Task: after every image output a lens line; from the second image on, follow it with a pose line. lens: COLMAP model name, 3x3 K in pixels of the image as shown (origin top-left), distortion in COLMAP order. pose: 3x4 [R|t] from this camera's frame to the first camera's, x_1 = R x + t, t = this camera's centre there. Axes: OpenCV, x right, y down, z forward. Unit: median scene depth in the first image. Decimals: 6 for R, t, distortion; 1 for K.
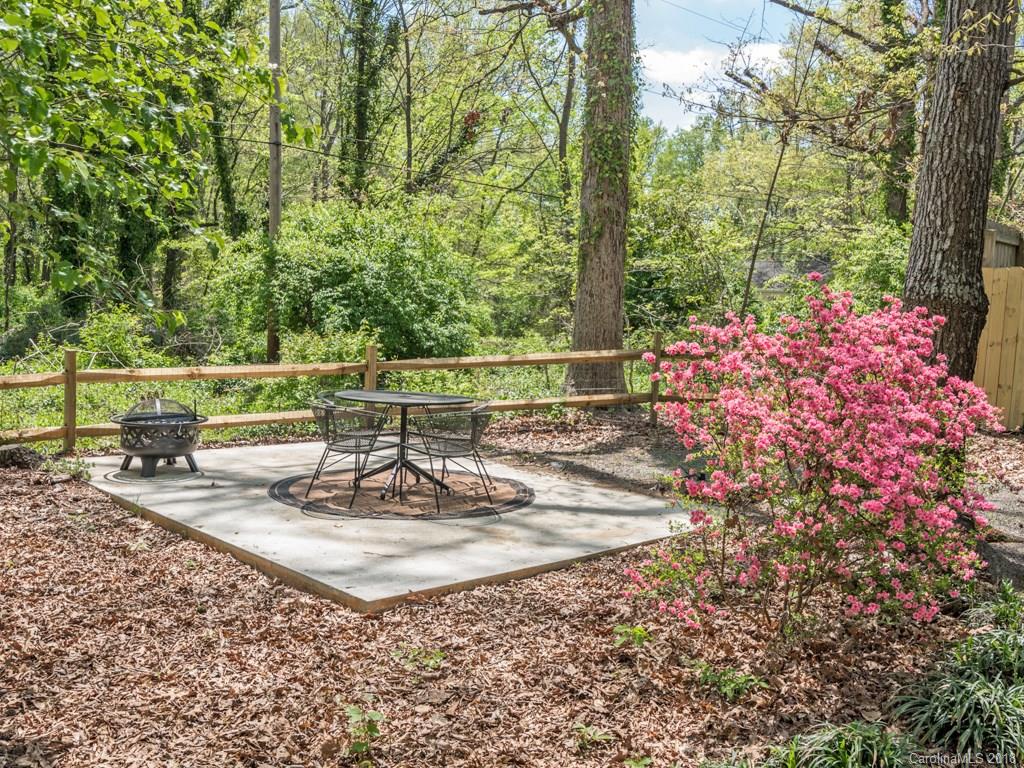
lens RADIAL K [[831.7, 0, 511.5], [0, 831.7, 383.9], [0, 0, 1]] dist [-0.000369, 0.000793]
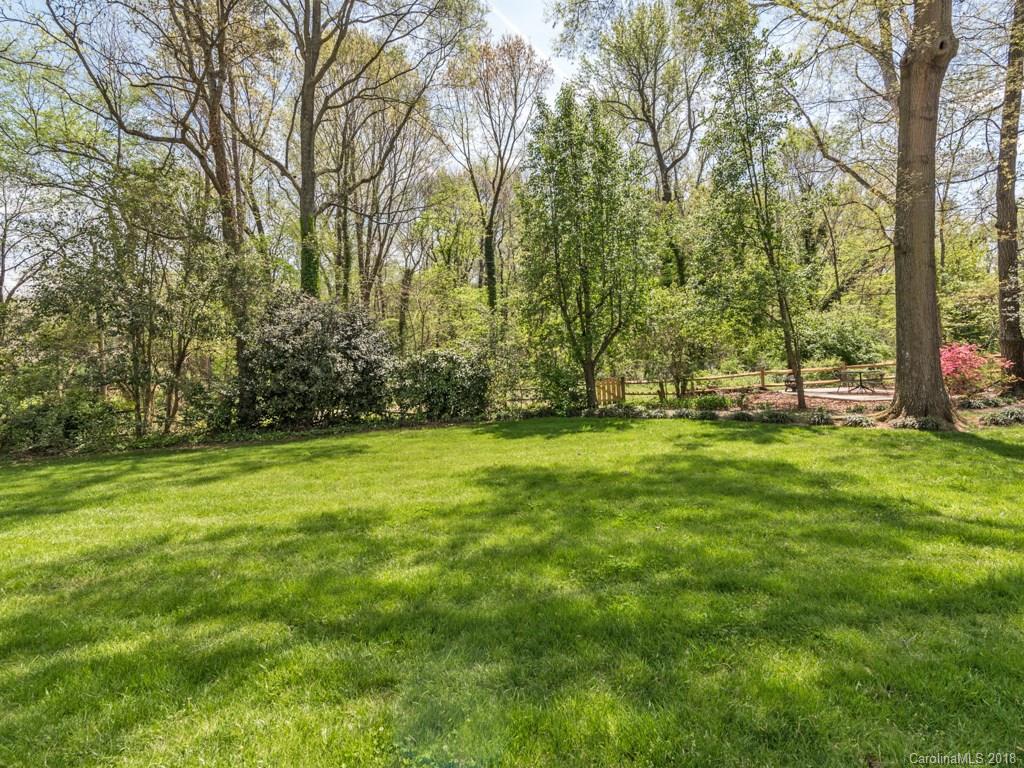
lens RADIAL K [[470.6, 0, 512.4], [0, 470.6, 381.9], [0, 0, 1]] dist [0.000536, 0.000036]
pose [[0.784484, -0.030975, -0.619375, -0.037453], [0.007126, 0.999136, -0.040940, 0.070936], [0.620108, 0.027703, 0.784027, -0.873973]]
